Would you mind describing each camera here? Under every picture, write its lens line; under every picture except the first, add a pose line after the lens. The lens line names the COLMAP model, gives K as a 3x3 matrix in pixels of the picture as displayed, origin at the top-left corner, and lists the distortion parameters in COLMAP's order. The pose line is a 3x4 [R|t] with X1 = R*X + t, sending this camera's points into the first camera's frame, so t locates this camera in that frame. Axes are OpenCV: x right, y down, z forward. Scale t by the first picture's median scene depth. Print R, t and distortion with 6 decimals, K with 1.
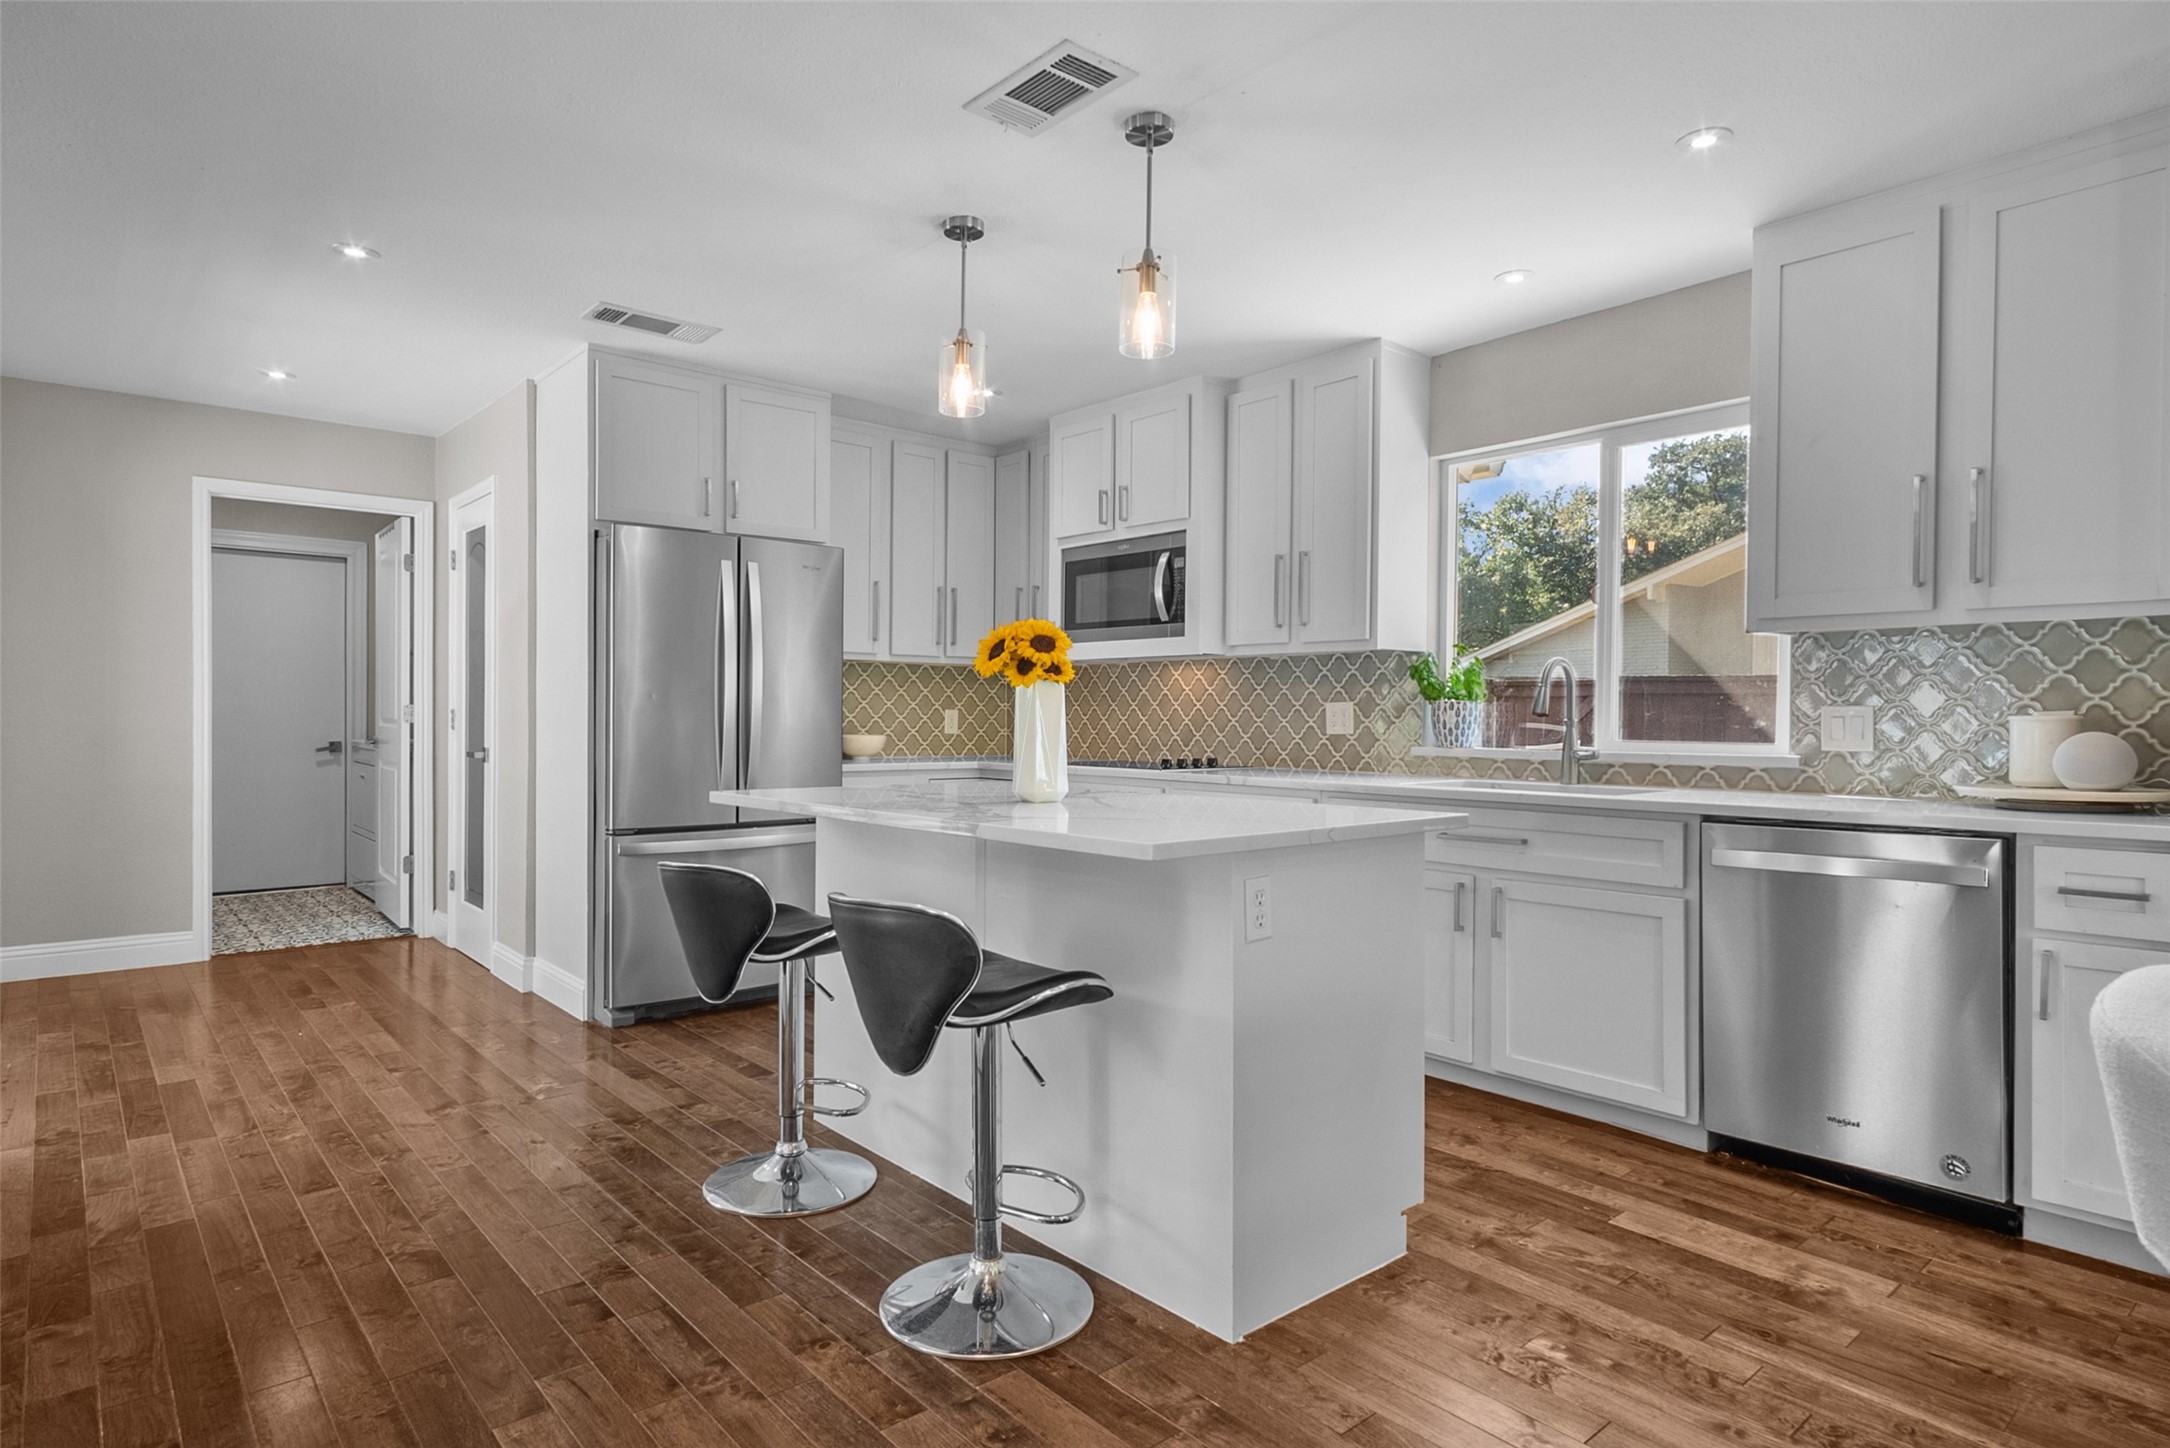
lens RADIAL K [[1178.4, 0, 1091.4], [0, 1178.4, 723.9], [0, 0, 1]] dist [0.011466, -0.005395]
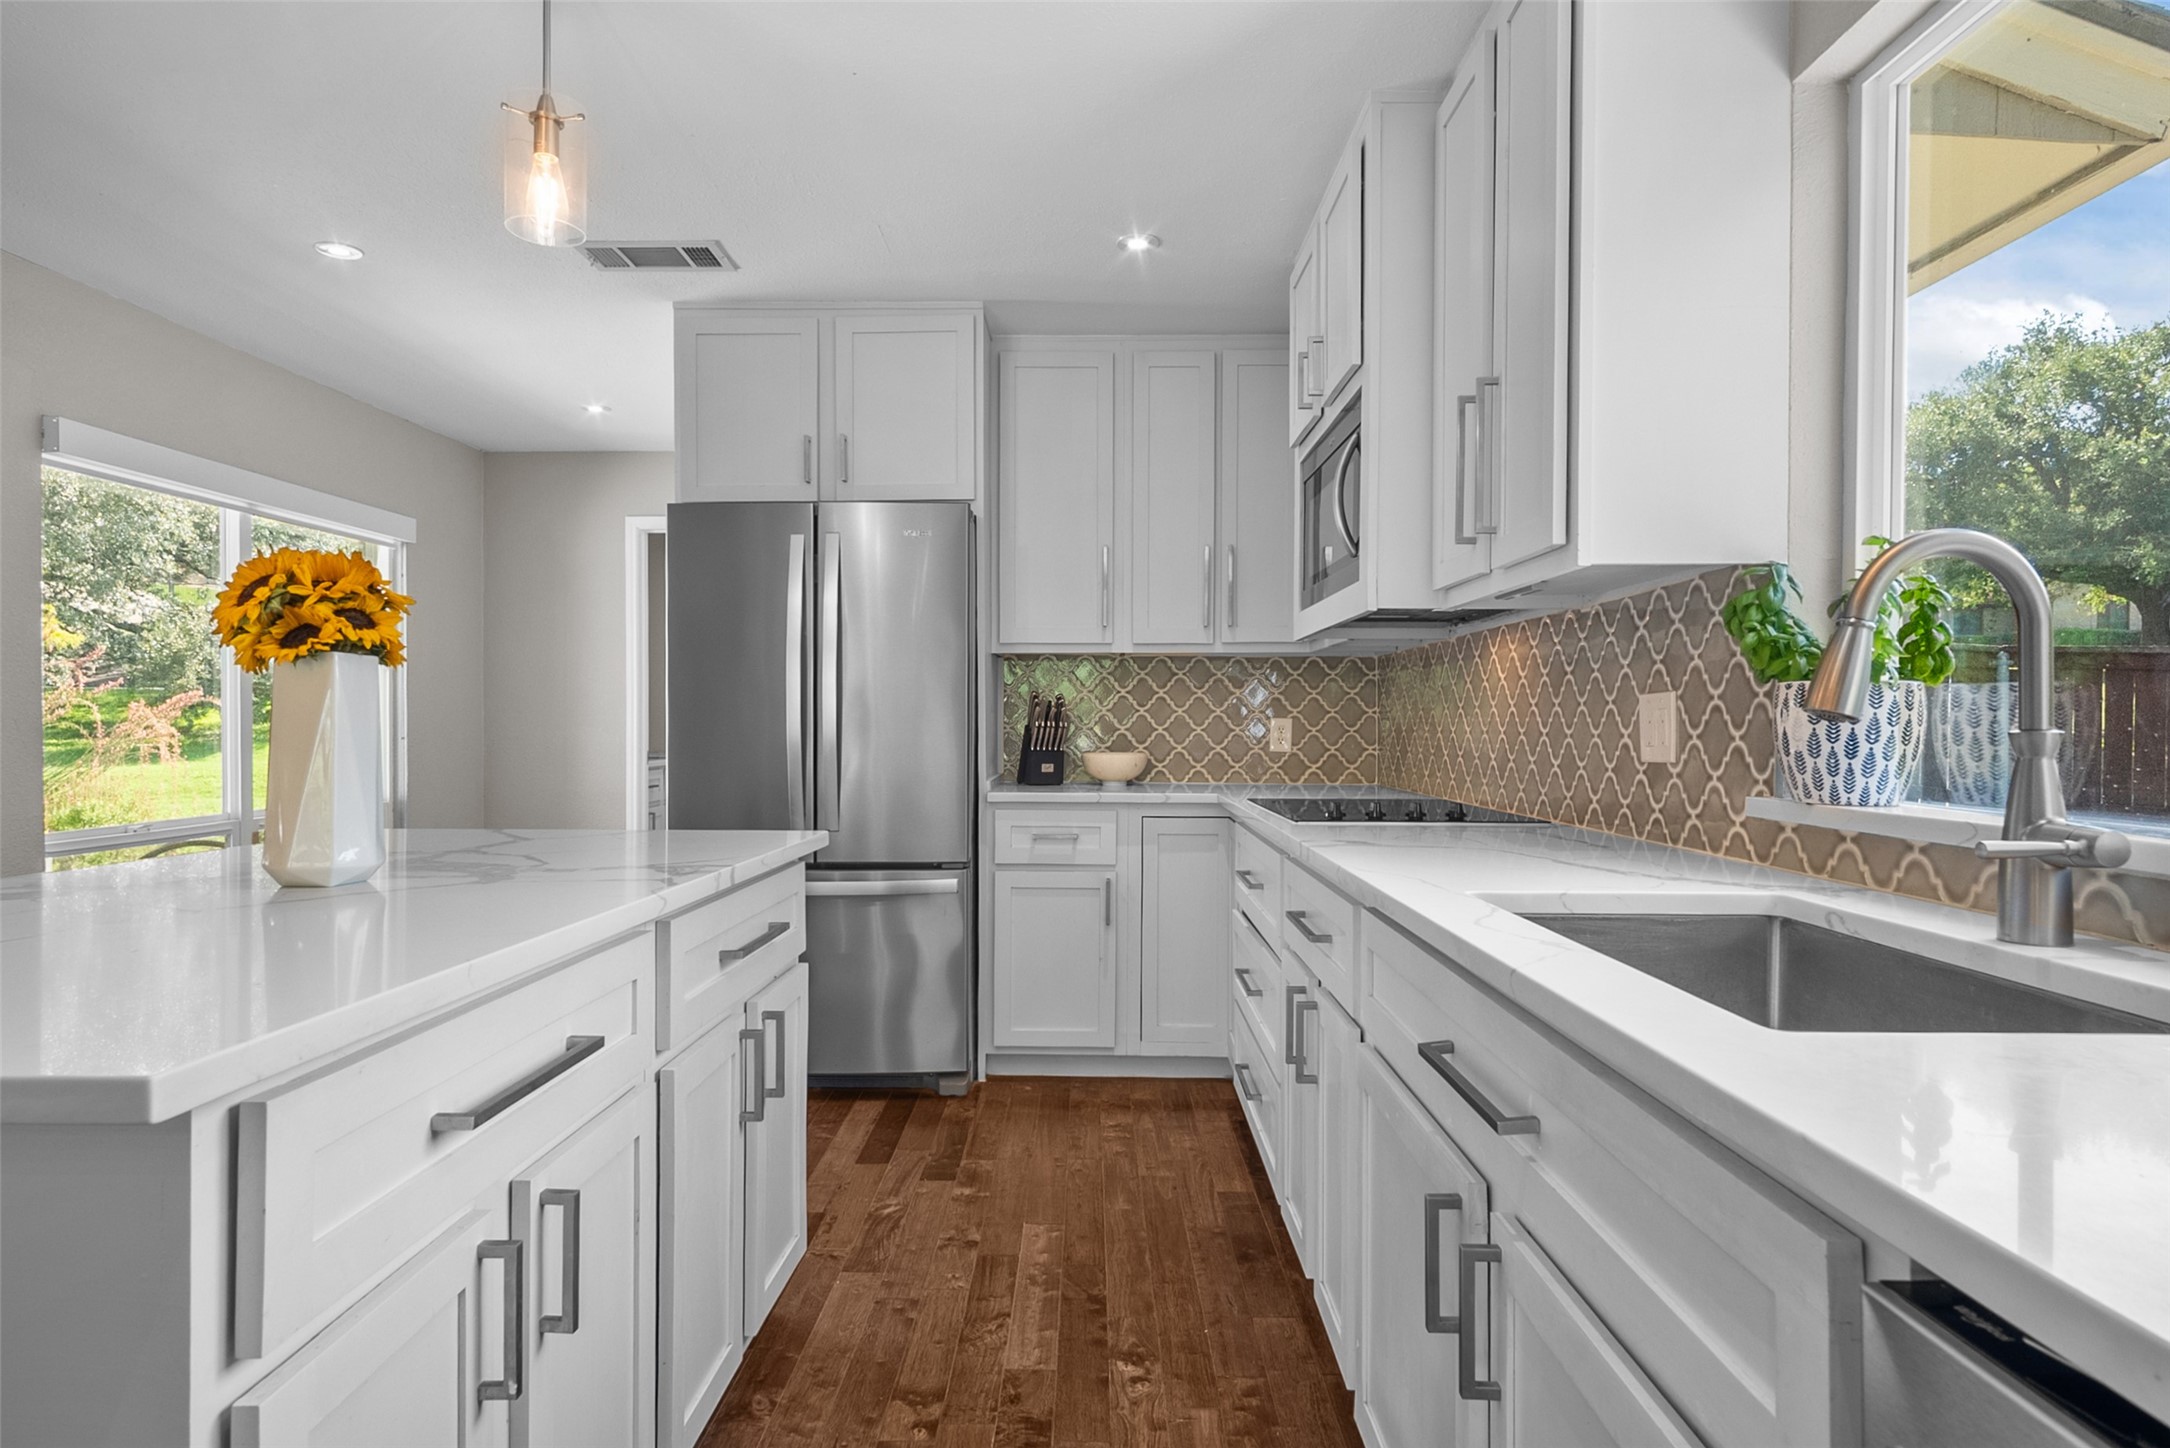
lens RADIAL K [[1178.4, 0, 1082.9], [0, 1178.4, 732.2], [0, 0, 1]] dist [0.011466, -0.005395]
pose [[0.752735, -0.002974, -0.658317, 0.342338], [0.001754, 0.999995, -0.002511, -0.002406], [0.658322, 0.000736, 0.752736, 0.501028]]
